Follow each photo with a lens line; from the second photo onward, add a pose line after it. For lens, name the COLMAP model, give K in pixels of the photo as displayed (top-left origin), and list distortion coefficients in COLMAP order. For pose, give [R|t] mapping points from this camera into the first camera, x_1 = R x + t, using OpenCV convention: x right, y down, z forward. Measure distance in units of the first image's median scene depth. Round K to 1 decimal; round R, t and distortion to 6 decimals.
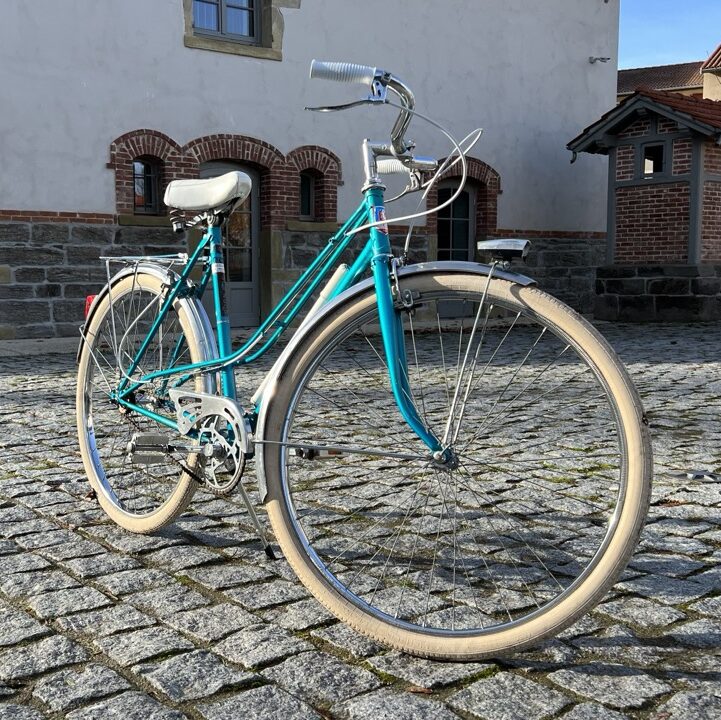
lens RADIAL K [[731.7, 0, 360.3], [0, 731.7, 387.6], [0, 0, 1]] dist [0.006787, 0.015810]
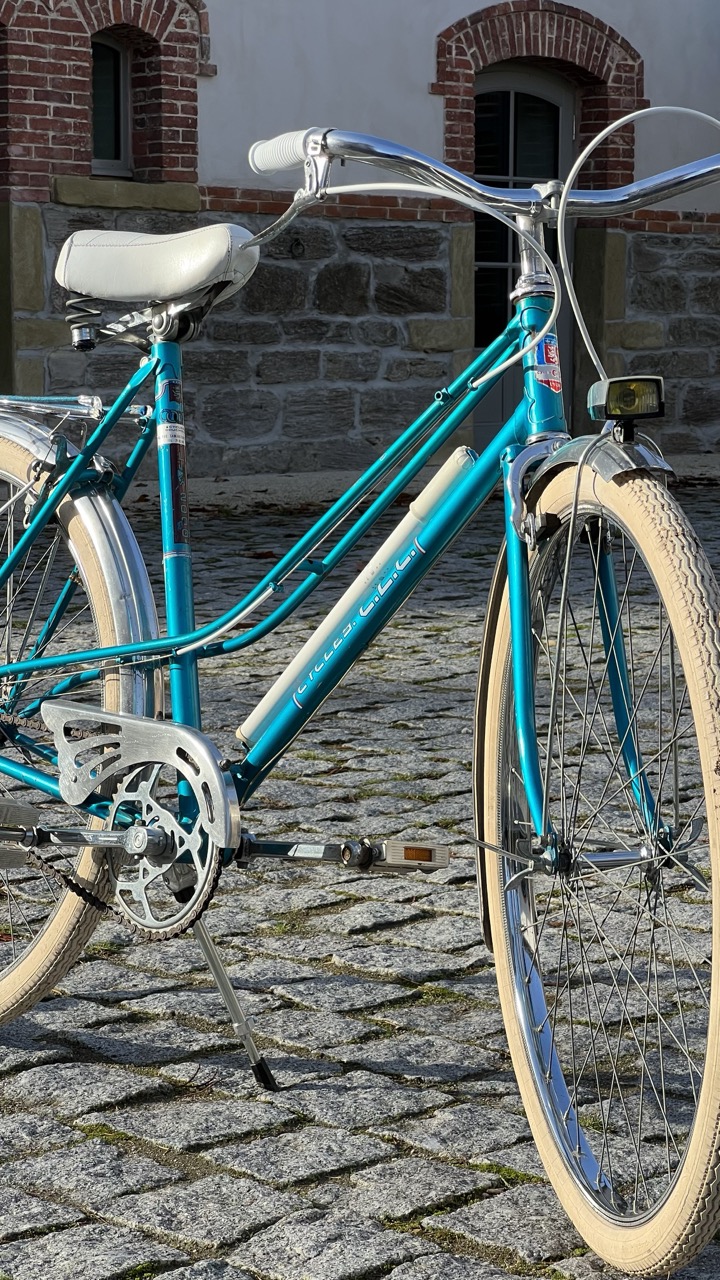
lens RADIAL K [[2974.6, 0, 360.0], [0, 2974.6, 640.0], [0, 0, 1]] dist [-0.429774, 6.055960]
pose [[0.983093, -0.001816, 0.183099, -0.399528], [-0.002817, 0.999683, 0.025039, -0.080297], [-0.183087, -0.025131, 0.982776, -0.759609]]
